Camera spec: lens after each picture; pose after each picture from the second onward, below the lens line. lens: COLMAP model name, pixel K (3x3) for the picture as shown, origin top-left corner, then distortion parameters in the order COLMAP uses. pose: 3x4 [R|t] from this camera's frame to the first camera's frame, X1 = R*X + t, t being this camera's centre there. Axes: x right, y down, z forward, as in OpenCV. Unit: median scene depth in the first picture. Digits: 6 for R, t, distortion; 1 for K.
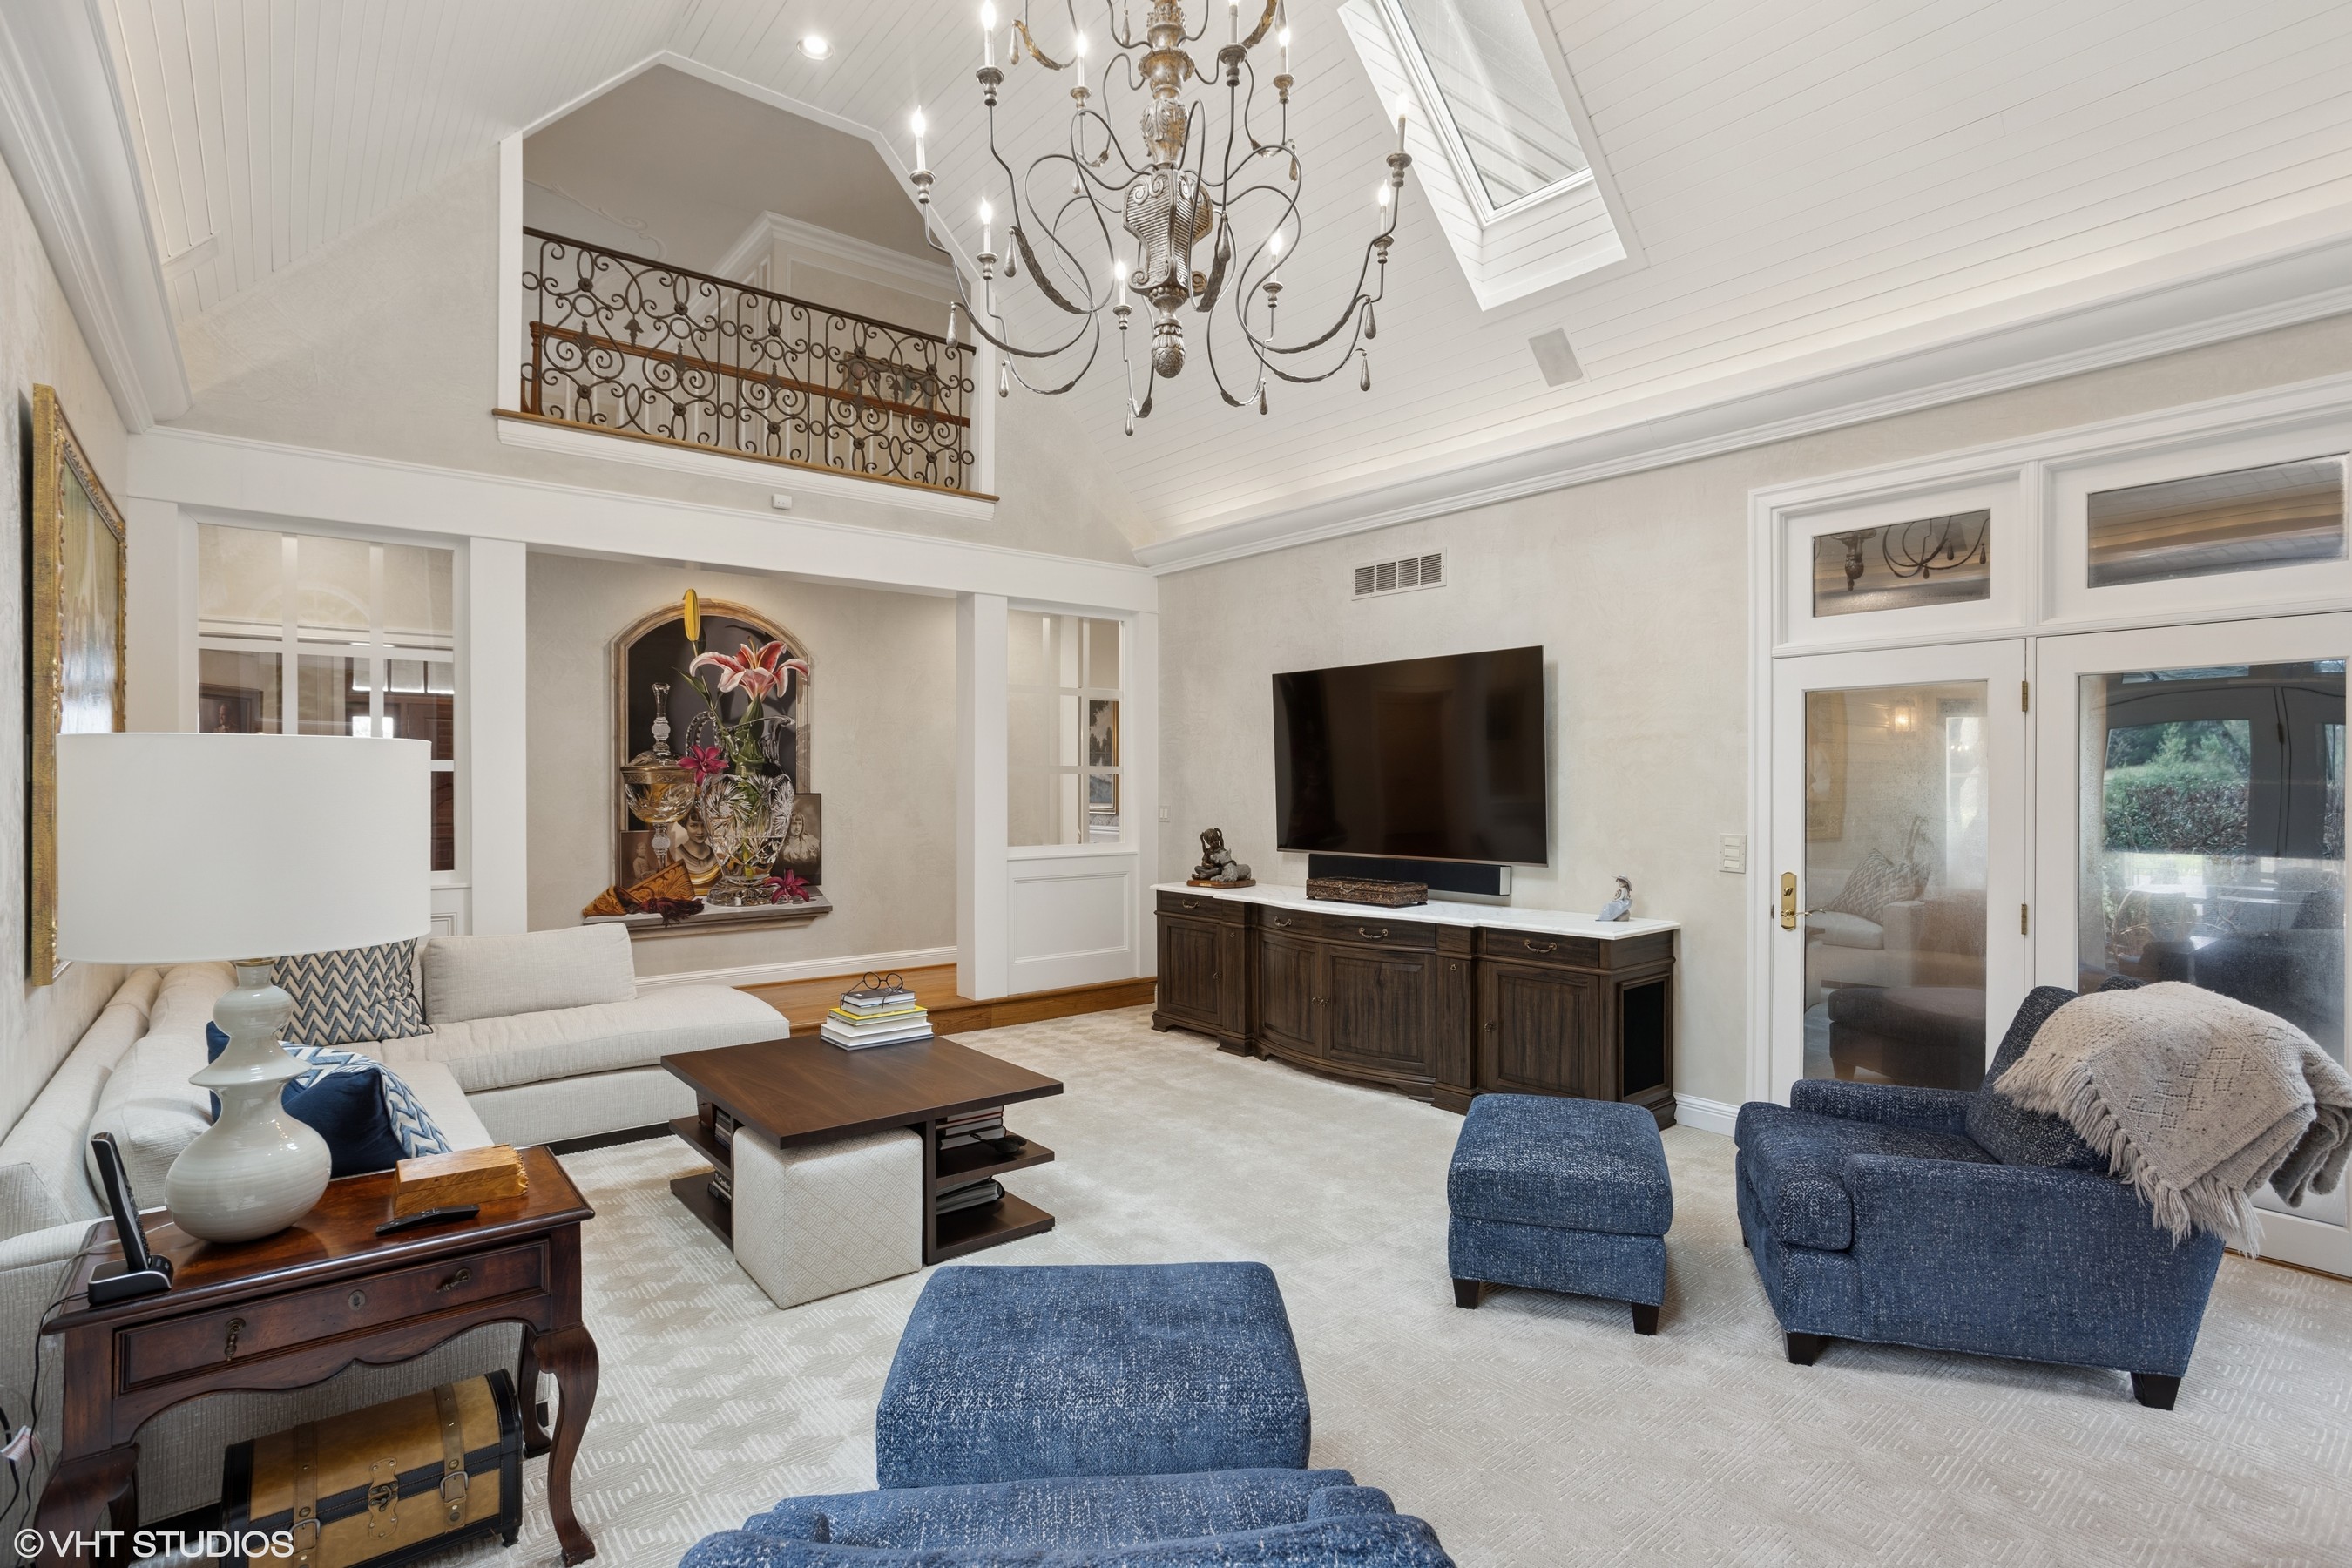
lens RADIAL K [[1143.1, 0, 1150.7], [0, 1143.1, 786.6], [0, 0, 1]] dist [-0.045680, 0.028455]
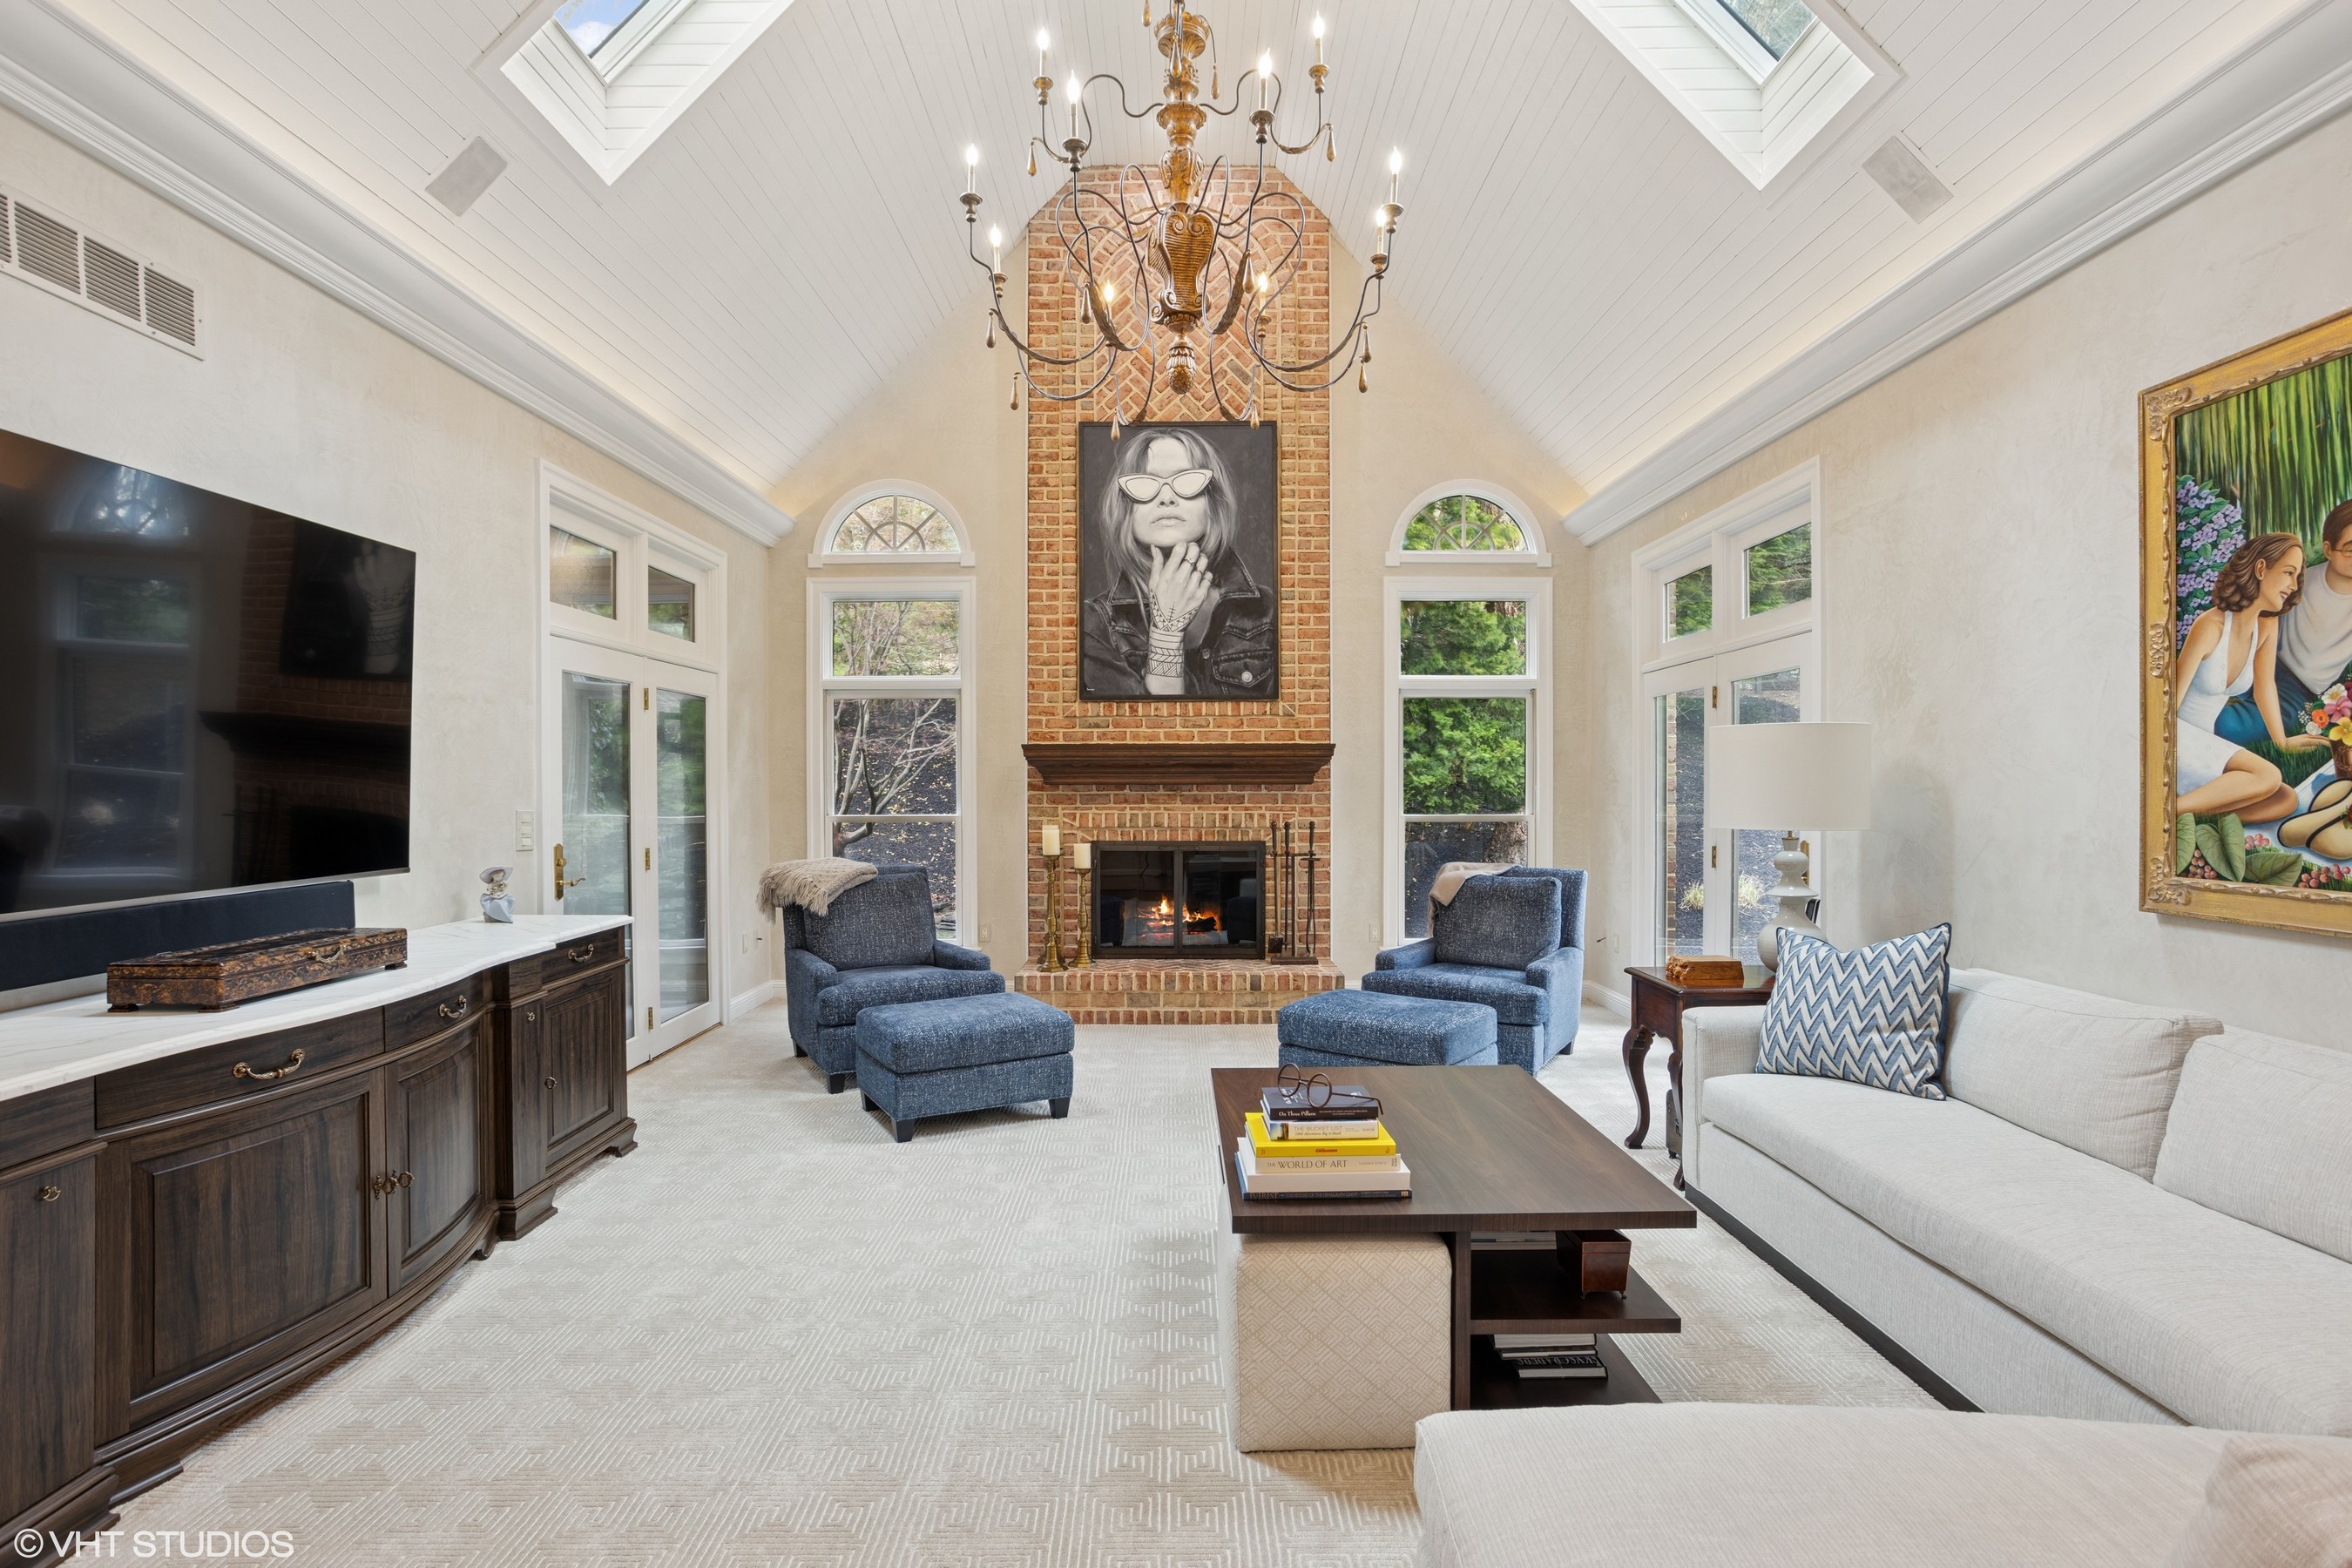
lens RADIAL K [[1143.1, 0, 1159.4], [0, 1143.1, 782.4], [0, 0, 1]] dist [-0.045680, 0.028455]
pose [[-0.776031, 0.002314, 0.630690, -0.330840], [0.003131, 0.999995, 0.000184, 0.013335], [-0.630686, 0.002117, -0.776035, 0.934612]]
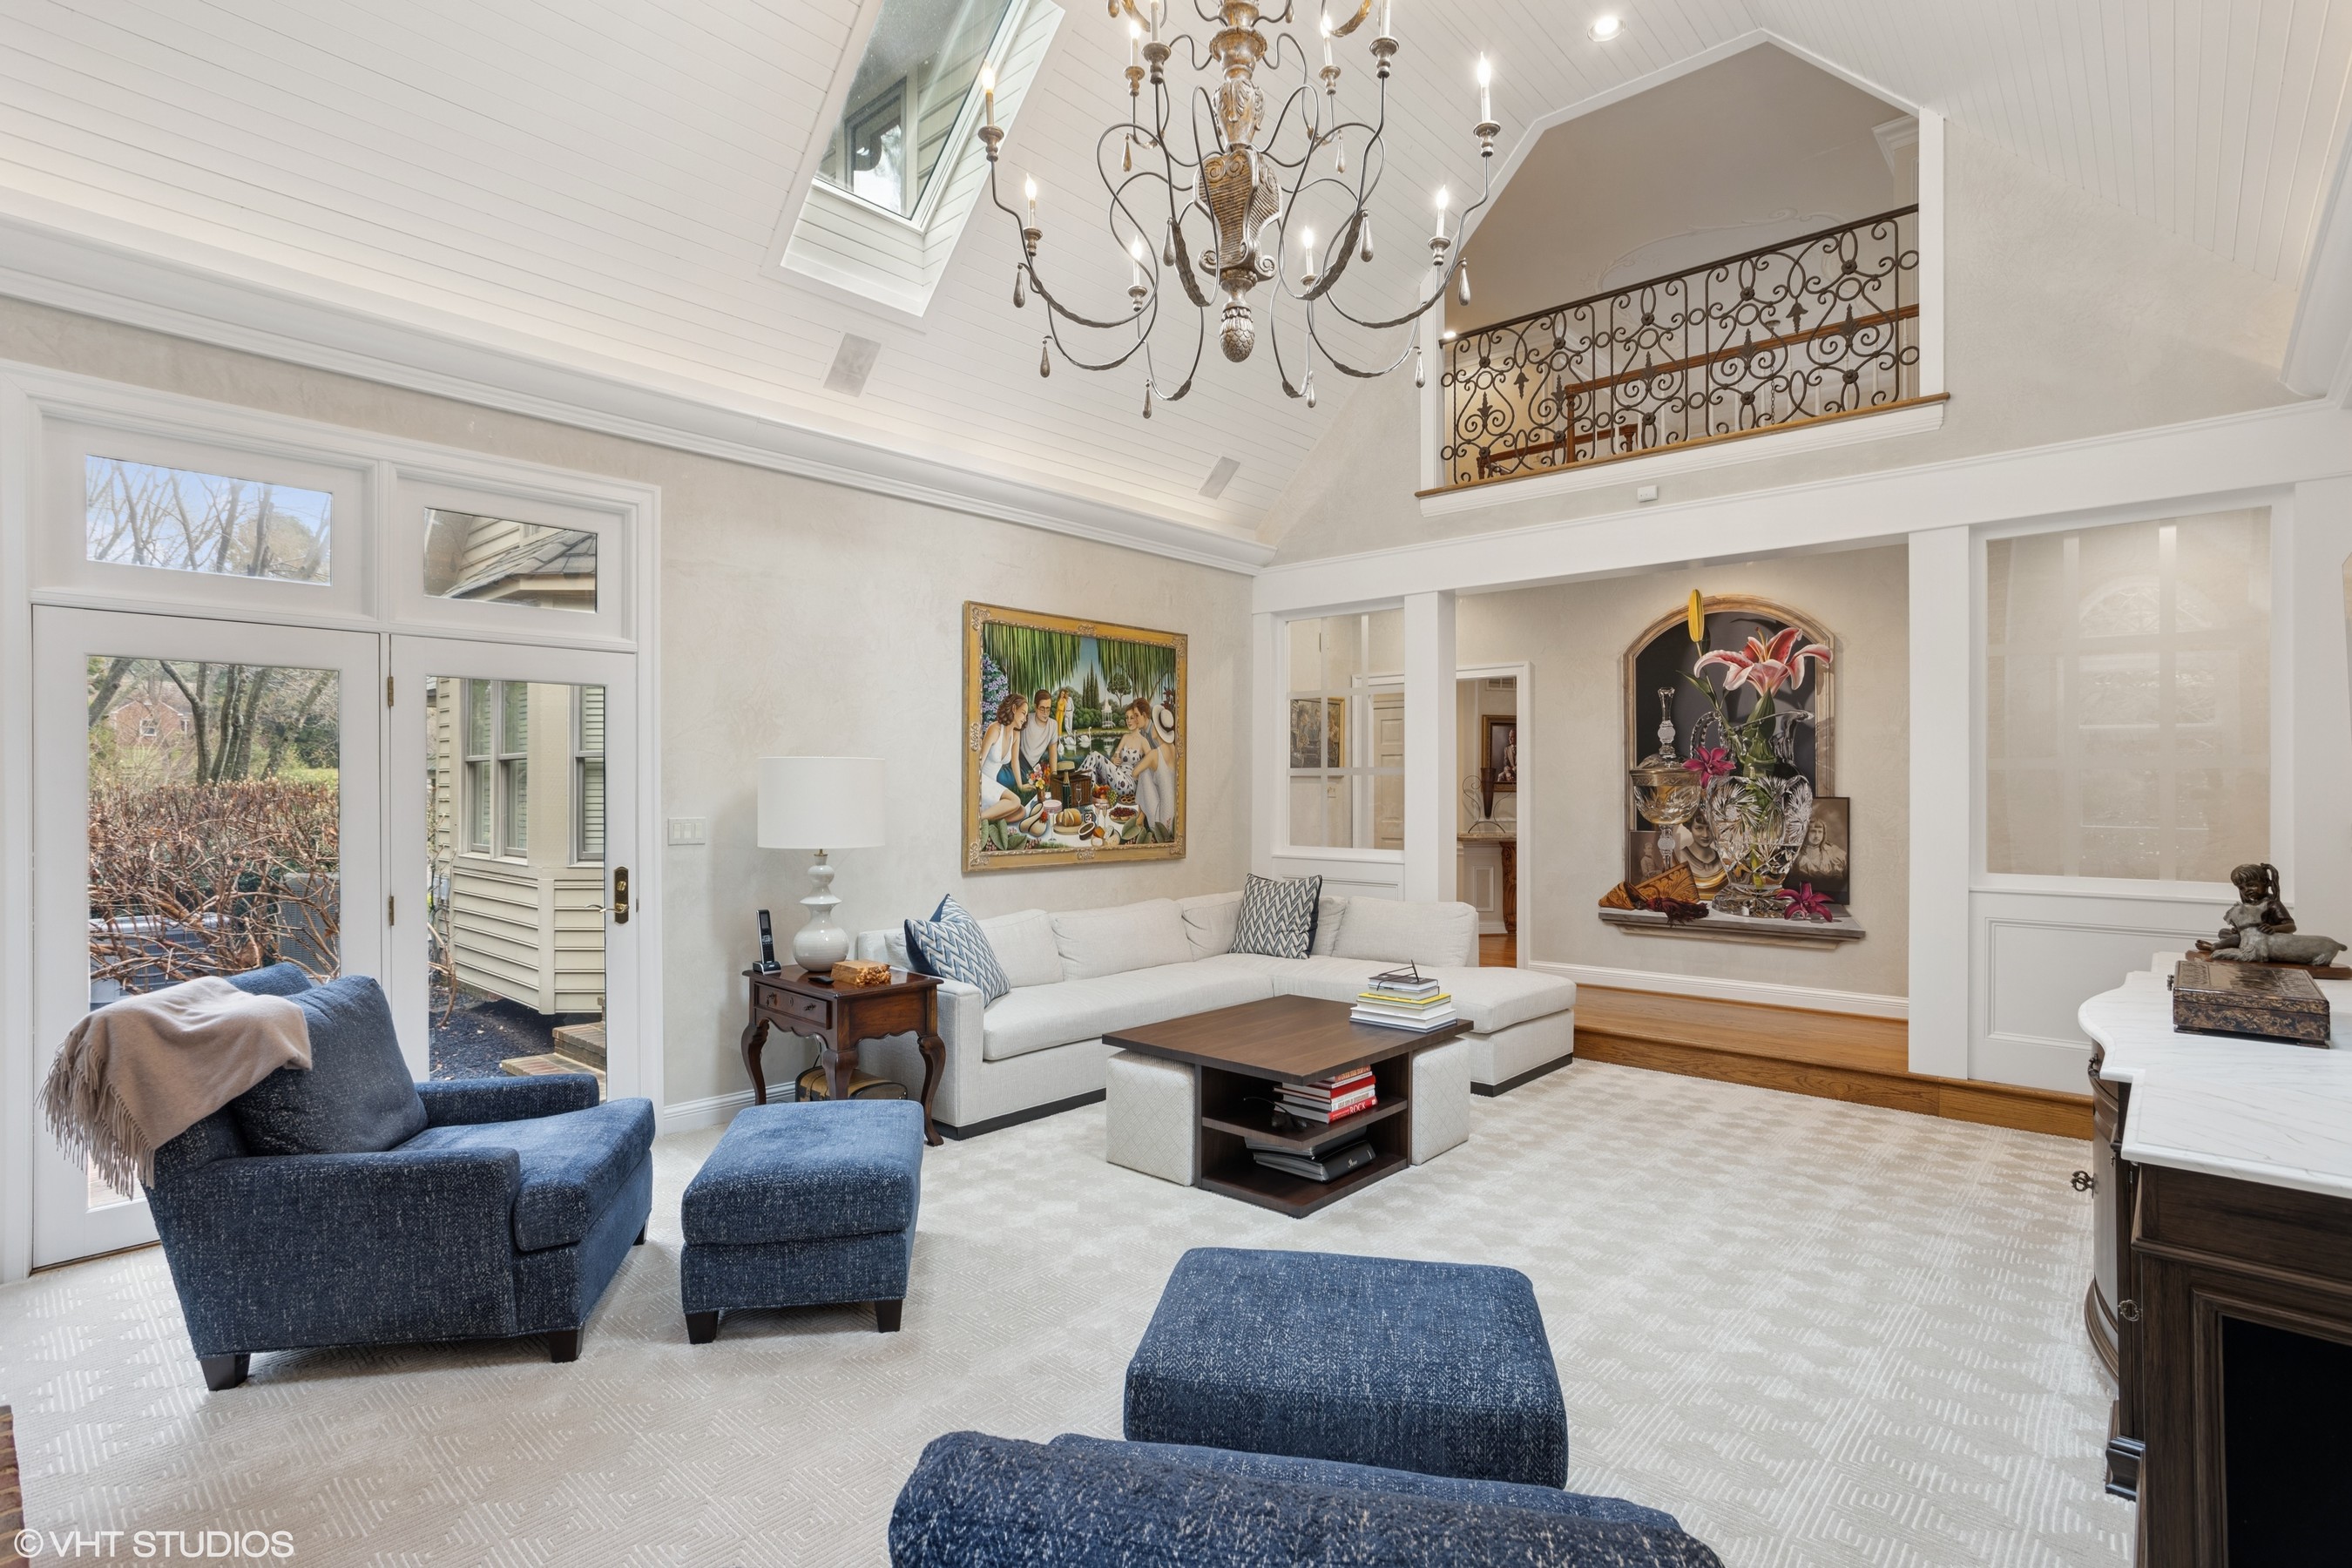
lens RADIAL K [[1143.1, 0, 1163.1], [0, 1143.1, 800.8], [0, 0, 1]] dist [-0.045680, 0.028455]
pose [[0.163523, 0.009821, -0.986491, 0.488216], [-0.004913, 0.999946, 0.009140, 0.003545], [0.986527, 0.003352, 0.163563, 0.375837]]
